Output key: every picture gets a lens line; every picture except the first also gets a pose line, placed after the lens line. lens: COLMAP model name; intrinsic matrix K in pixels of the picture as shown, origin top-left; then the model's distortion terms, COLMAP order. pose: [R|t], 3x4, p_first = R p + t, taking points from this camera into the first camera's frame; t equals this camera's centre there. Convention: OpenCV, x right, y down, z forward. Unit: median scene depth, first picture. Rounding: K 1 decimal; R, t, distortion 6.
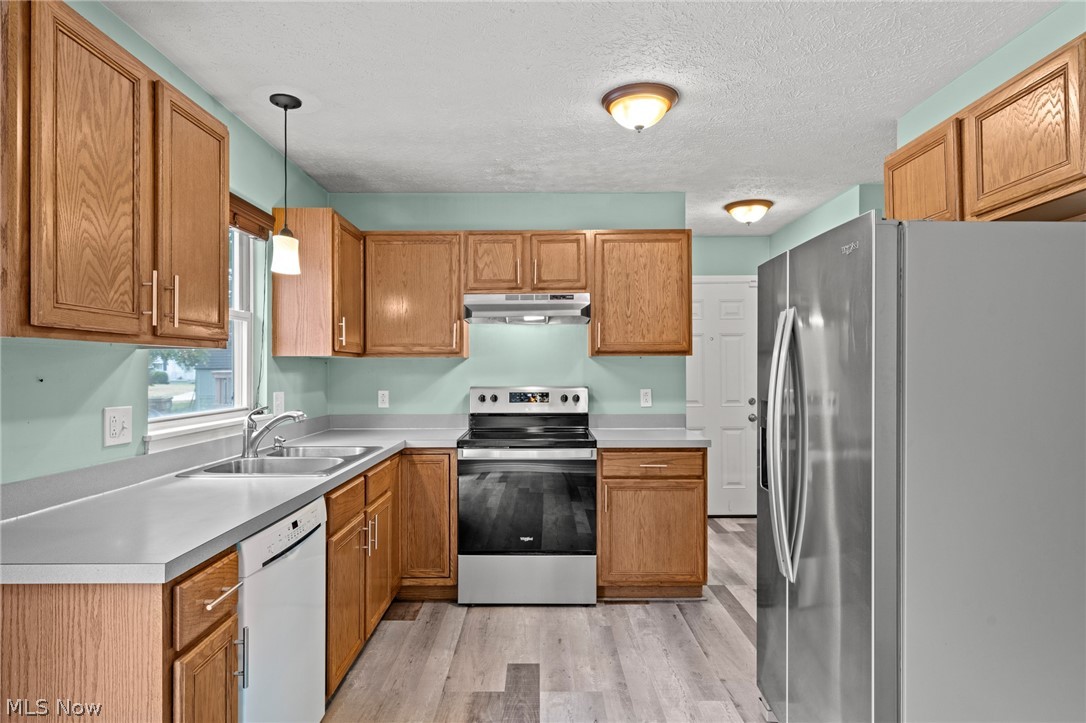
lens RADIAL K [[622.7, 0, 541.7], [0, 622.7, 364.0], [0, 0, 1]] dist [-0.001230, -0.000841]
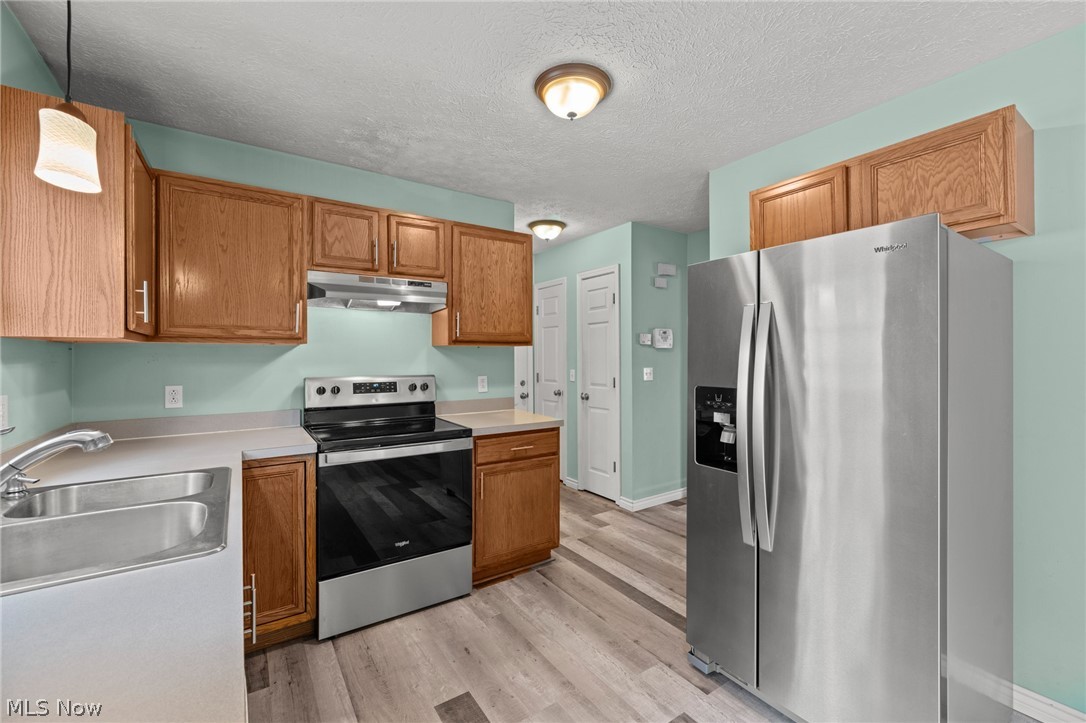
lens RADIAL K [[449.2, 0, 542.7], [0, 449.2, 357.0], [0, 0, 1]] dist [-0.002579, 0.000299]
pose [[0.827363, 0.000896, 0.561667, -0.221223], [-0.005173, 0.999968, 0.006024, 0.001862], [-0.561644, -0.007889, 0.827342, 0.336320]]
